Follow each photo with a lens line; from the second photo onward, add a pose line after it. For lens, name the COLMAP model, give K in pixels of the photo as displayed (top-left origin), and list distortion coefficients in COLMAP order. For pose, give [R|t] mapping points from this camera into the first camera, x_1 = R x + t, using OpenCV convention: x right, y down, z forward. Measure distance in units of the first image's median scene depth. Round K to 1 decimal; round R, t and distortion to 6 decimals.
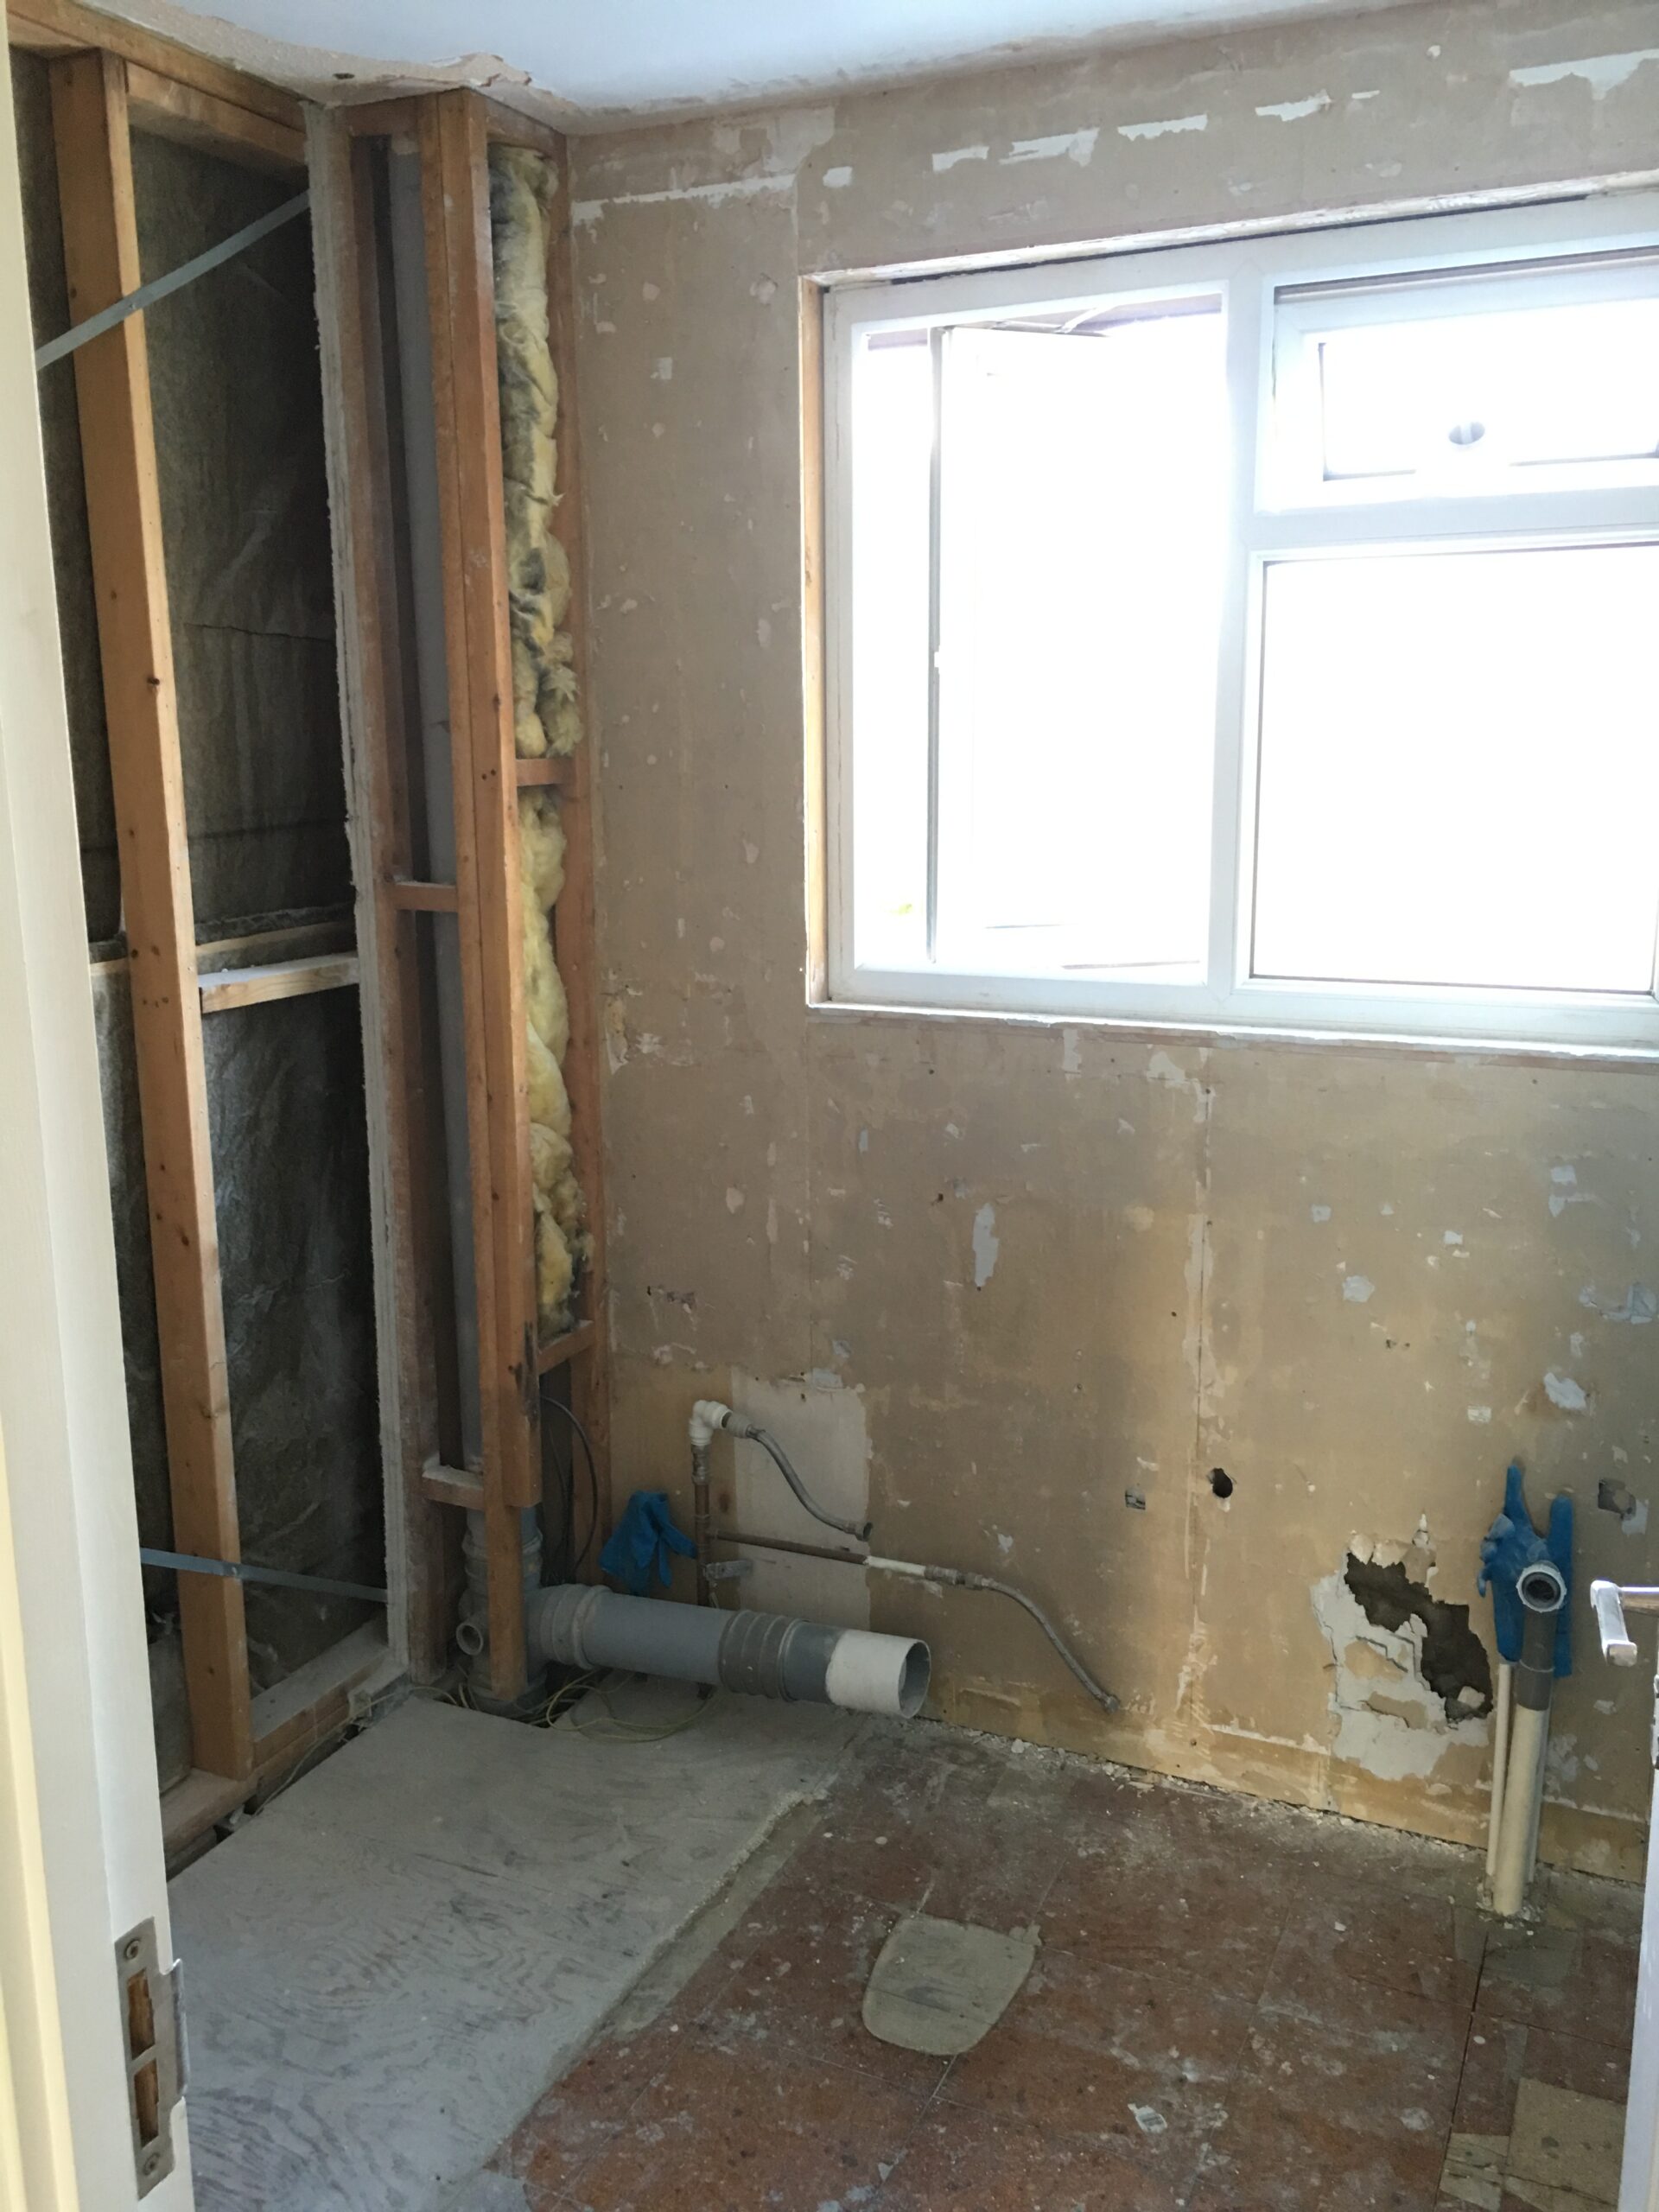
lens RADIAL K [[1901.9, 0, 833.4], [0, 1901.9, 1106.3], [0, 0, 1]] dist [0.061680, -0.047060]
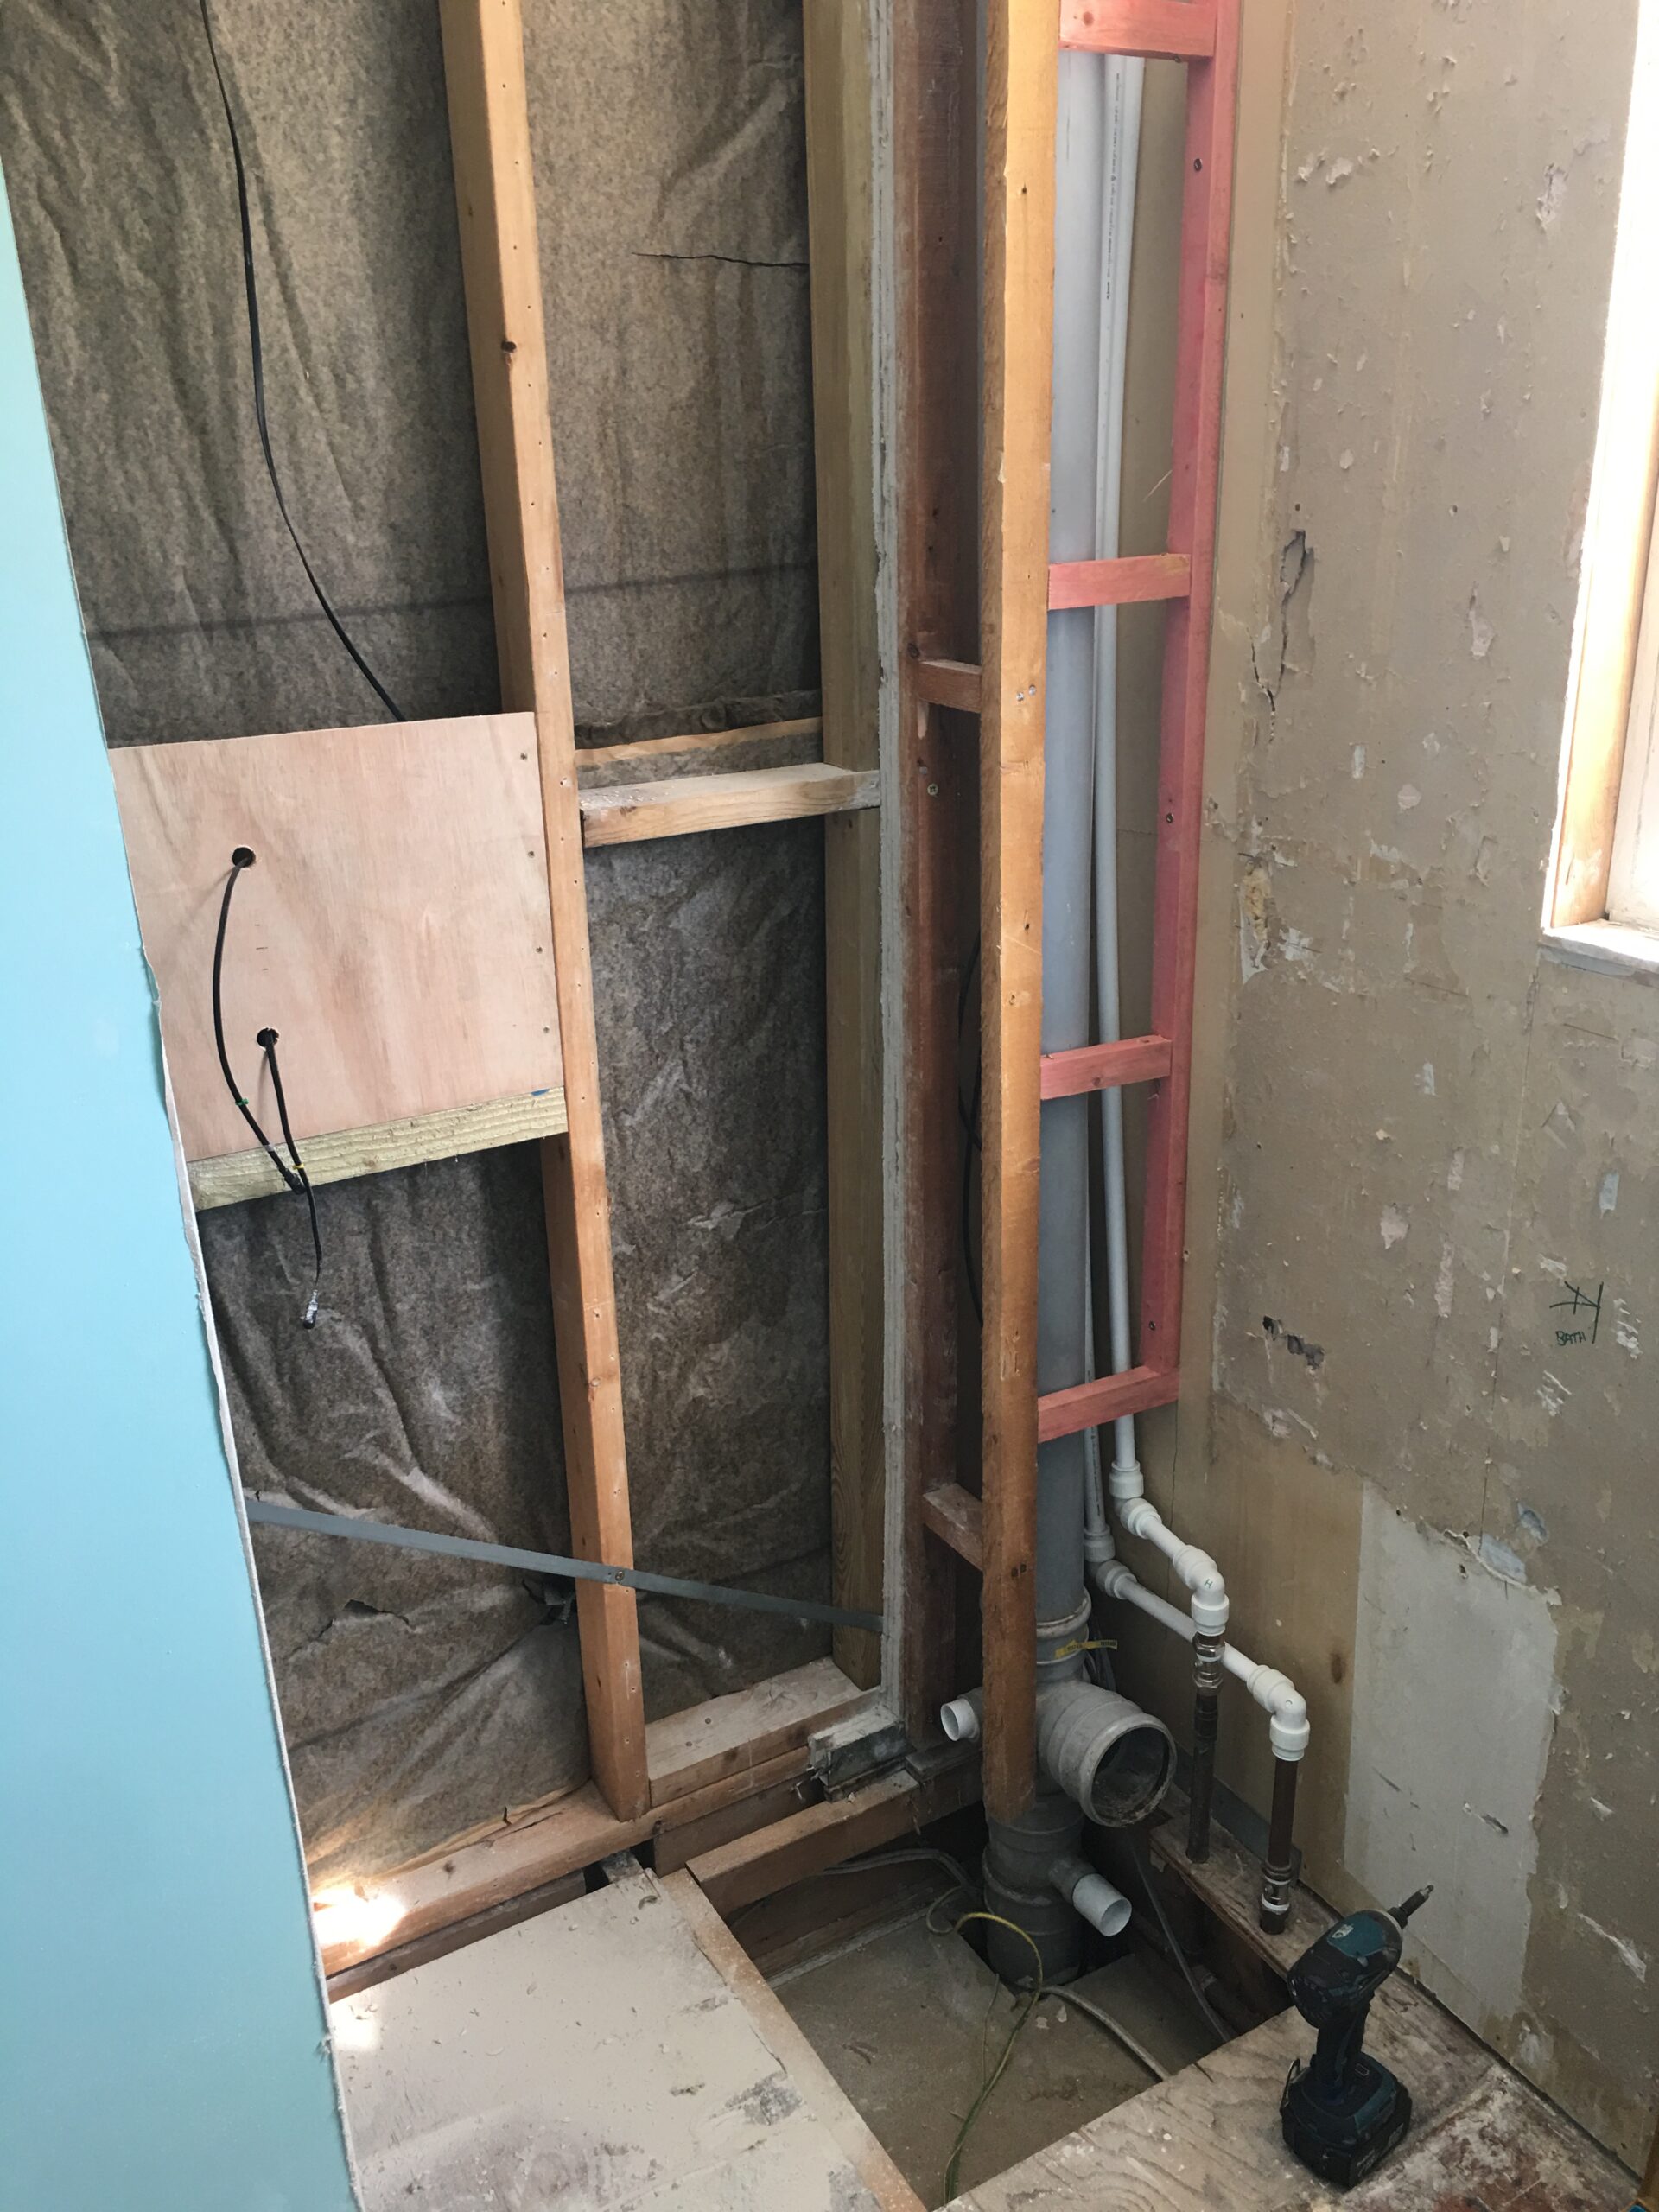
lens RADIAL K [[1901.9, 0, 815.7], [0, 1901.9, 1094.9], [0, 0, 1]] dist [0.061680, -0.047060]
pose [[0.821224, 0.181390, -0.541007, 0.121862], [-0.095116, 0.978379, 0.183651, -0.088254], [0.562622, -0.099360, 0.820722, 0.430863]]
